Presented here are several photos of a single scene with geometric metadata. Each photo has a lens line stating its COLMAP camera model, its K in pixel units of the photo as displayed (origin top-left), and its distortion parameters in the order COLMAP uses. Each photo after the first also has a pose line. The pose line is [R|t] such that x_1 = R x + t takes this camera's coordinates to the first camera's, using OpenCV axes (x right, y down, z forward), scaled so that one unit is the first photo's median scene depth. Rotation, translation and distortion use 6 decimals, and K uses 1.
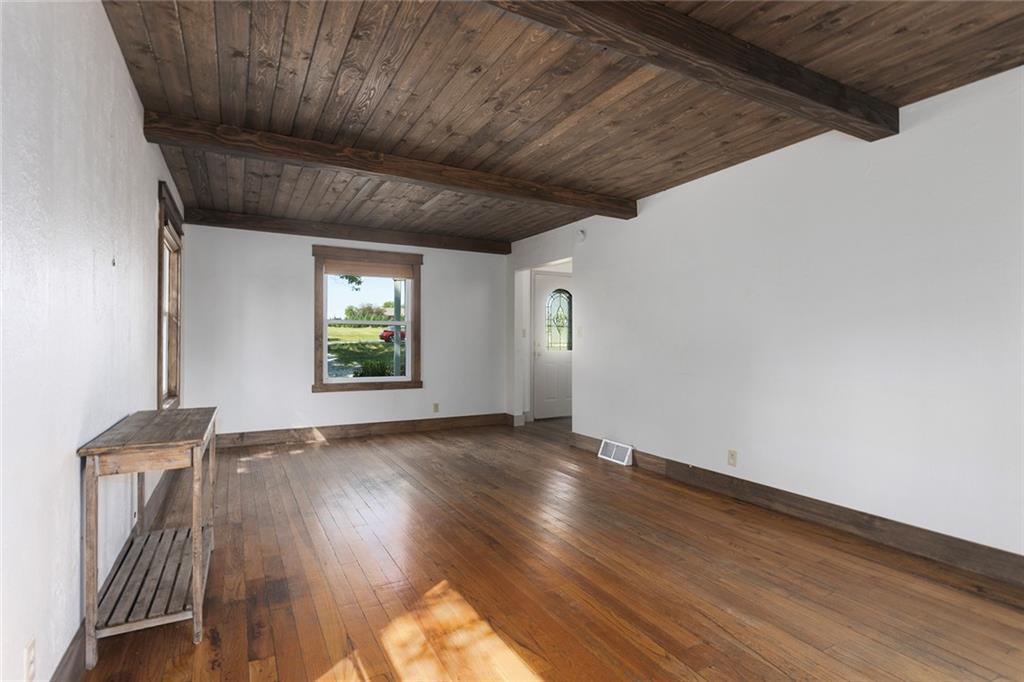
lens RADIAL K [[497.0, 0, 502.6], [0, 497.0, 344.0], [0, 0, 1]] dist [0.000565, 0.001749]
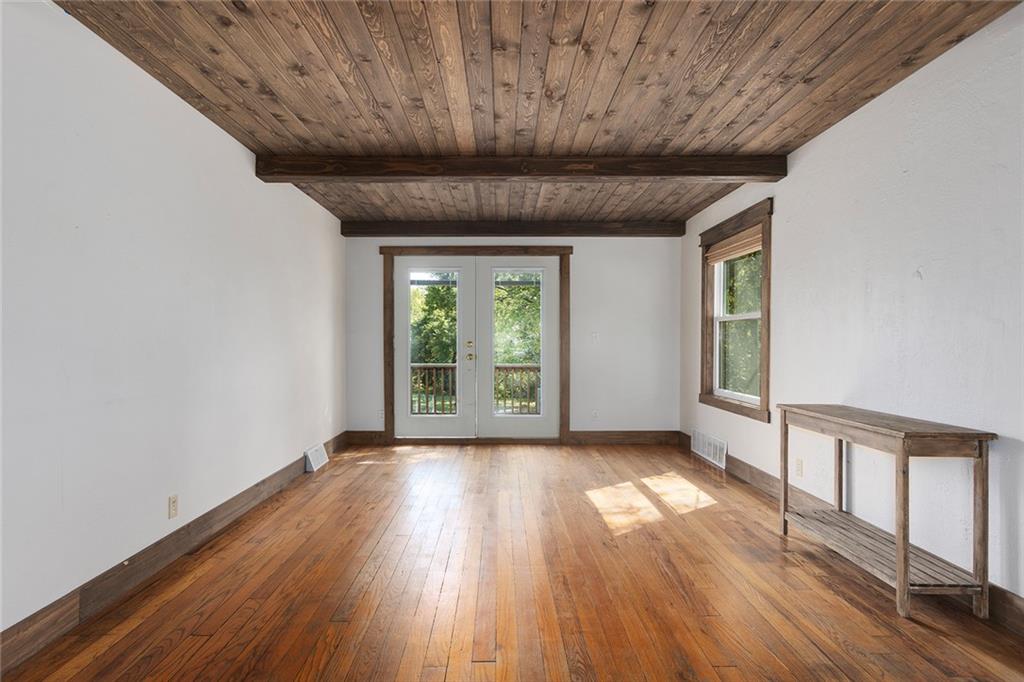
lens RADIAL K [[512.1, 0, 497.7], [0, 512.1, 353.3], [0, 0, 1]] dist [0.002886, 0.001926]
pose [[-0.877731, -0.014370, 0.478938, -0.268014], [-0.000928, 0.999599, 0.028291, -0.009004], [-0.479152, 0.024387, -0.877393, 1.296148]]
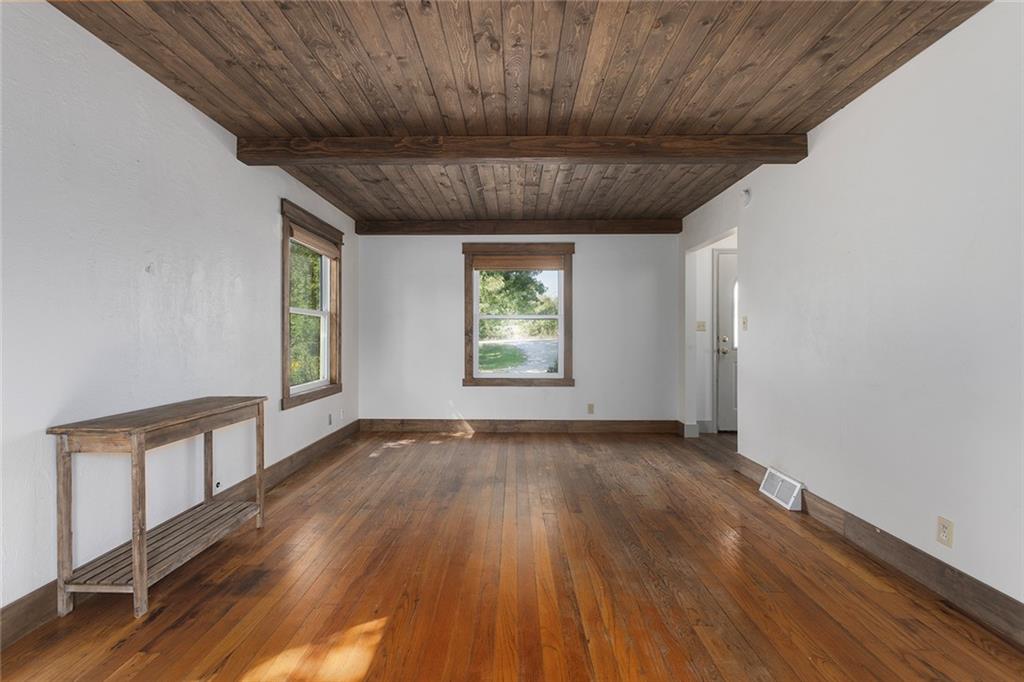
lens RADIAL K [[490.9, 0, 504.4], [0, 490.9, 341.0], [0, 0, 1]] dist [0.004018, 0.001709]
pose [[0.869366, 0.001456, -0.494166, 0.271681], [0.000429, 0.999993, 0.003700, 0.000410], [0.494168, -0.003429, 0.869360, 0.212050]]
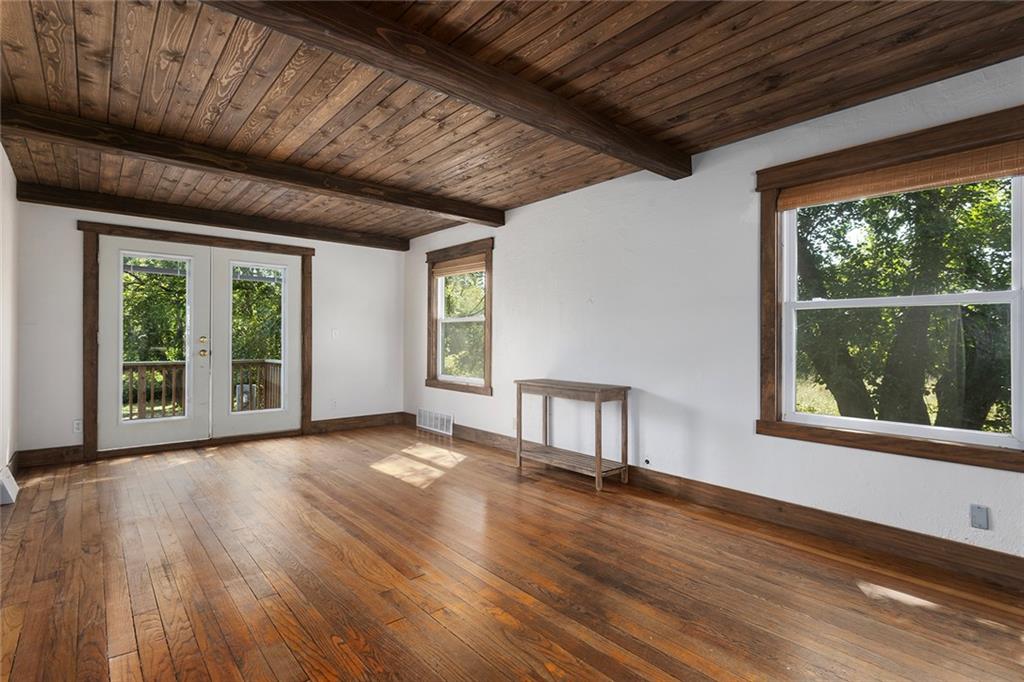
lens RADIAL K [[497.0, 0, 502.6], [0, 497.0, 344.0], [0, 0, 1]] dist [0.000565, 0.001749]
pose [[-0.979571, -0.006901, -0.200981, -0.023717], [-0.010369, 0.999815, 0.016209, -0.011396], [0.200832, 0.017961, -0.979461, 1.504402]]
